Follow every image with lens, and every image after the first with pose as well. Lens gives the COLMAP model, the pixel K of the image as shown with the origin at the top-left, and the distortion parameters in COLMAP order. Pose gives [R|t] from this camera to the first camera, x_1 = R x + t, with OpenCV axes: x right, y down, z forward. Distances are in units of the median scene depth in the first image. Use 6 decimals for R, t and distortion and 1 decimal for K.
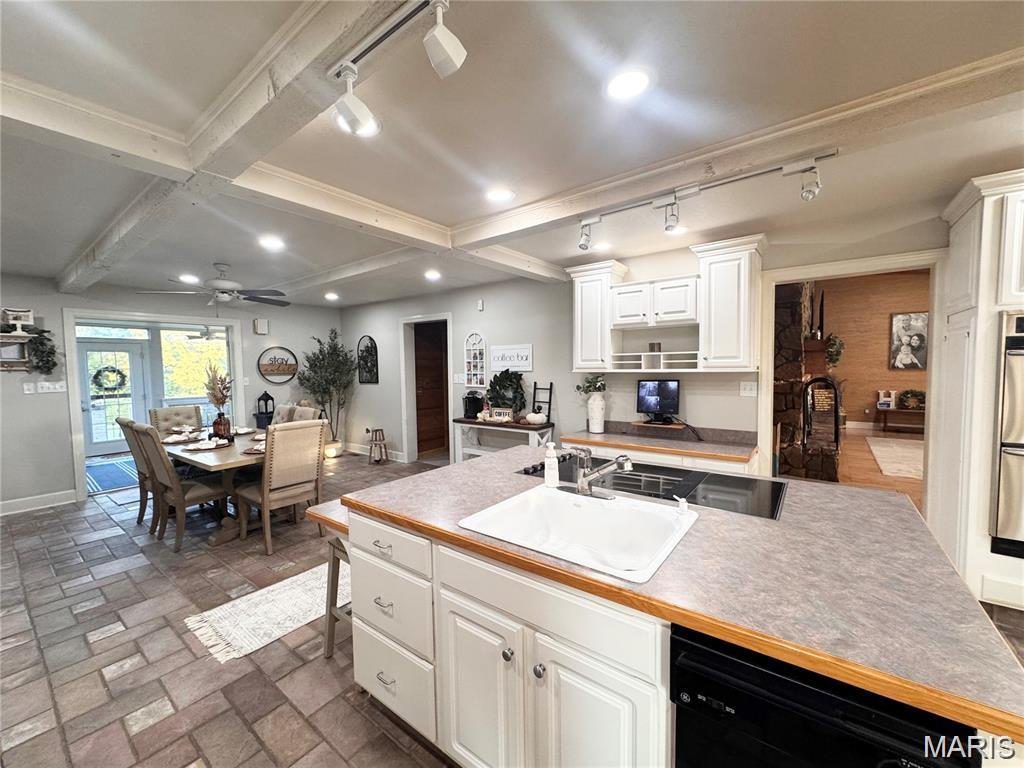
lens RADIAL K [[418.6, 0, 516.7], [0, 418.6, 387.6], [0, 0, 1]] dist [-0.000181, 0.000070]
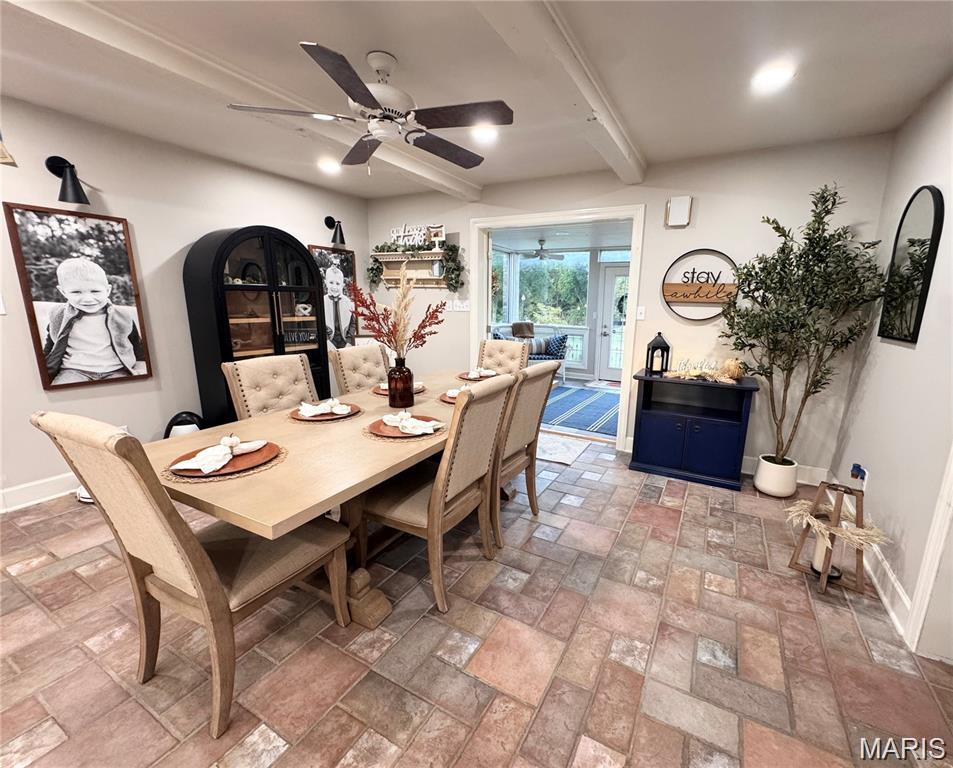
lens RADIAL K [[417.7, 0, 476.5], [0, 417.7, 384.0], [0, 0, 1]] dist [-0.002433, -0.000340]
pose [[0.159805, 0.220385, -0.962233, -0.097862], [-0.074836, 0.974660, 0.210802, -0.027192], [0.984308, 0.038322, 0.172248, 0.762082]]
